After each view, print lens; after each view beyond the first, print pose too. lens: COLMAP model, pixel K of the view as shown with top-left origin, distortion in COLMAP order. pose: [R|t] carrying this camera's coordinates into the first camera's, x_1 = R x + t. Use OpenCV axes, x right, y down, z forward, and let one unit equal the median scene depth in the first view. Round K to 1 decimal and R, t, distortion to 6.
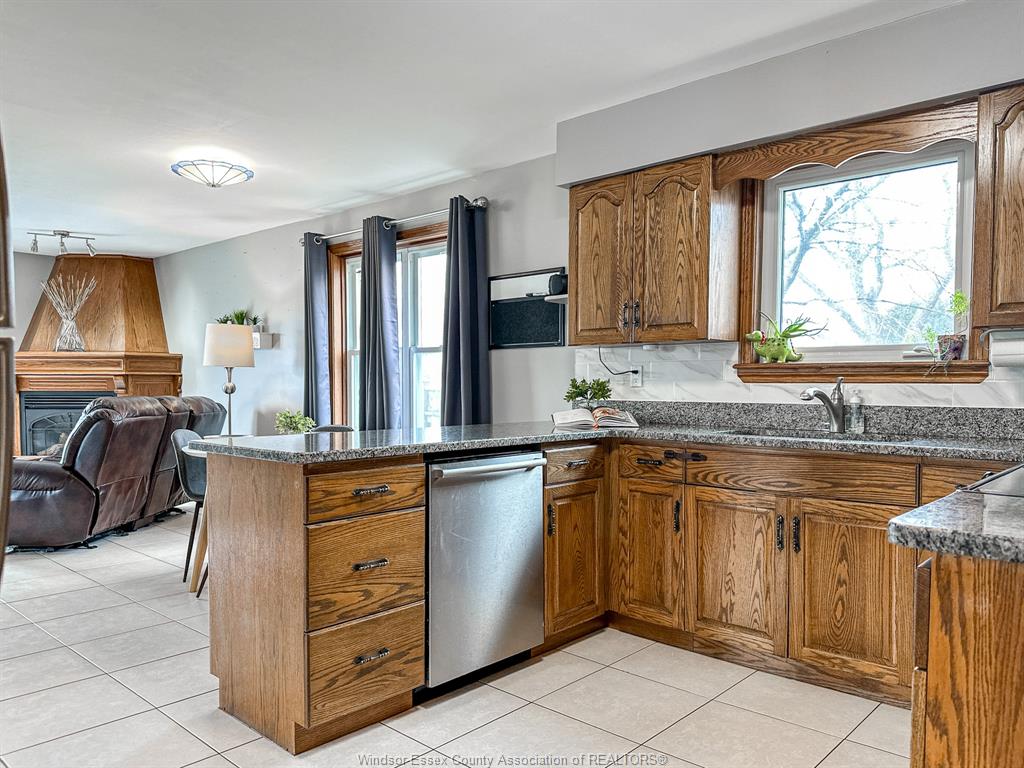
lens RADIAL K [[729.2, 0, 510.2], [0, 729.2, 413.0], [0, 0, 1]] dist [0.126103, -0.191415]
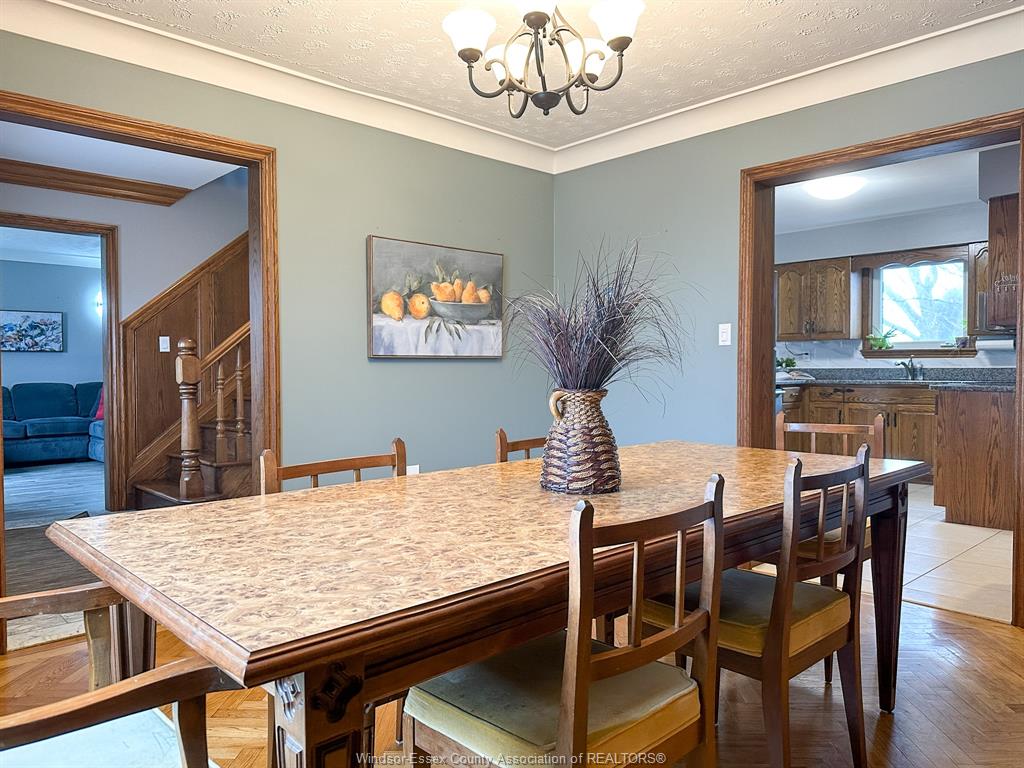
lens RADIAL K [[725.2, 0, 512.0], [0, 725.2, 384.0], [0, 0, 1]] dist [0.107087, -0.157475]
pose [[0.998060, -0.004383, -0.062110, -0.596515], [0.003405, 0.999869, -0.015843, 0.065461], [0.062171, 0.015601, 0.997944, -1.244426]]
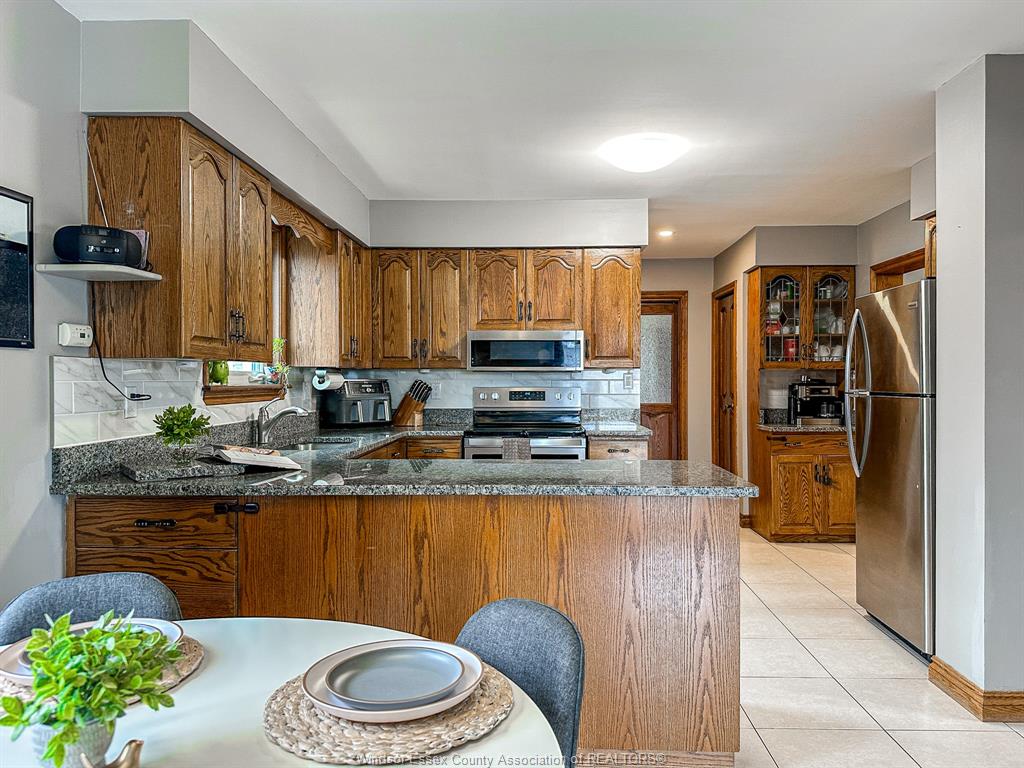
lens RADIAL K [[716.4, 0, 526.9], [0, 716.4, 389.8], [0, 0, 1]] dist [0.111390, -0.157882]
pose [[-0.656493, -0.014339, 0.754196, -0.689484], [0.029069, 0.998596, 0.044289, -0.094561], [-0.753772, 0.050999, -0.655154, 1.354447]]
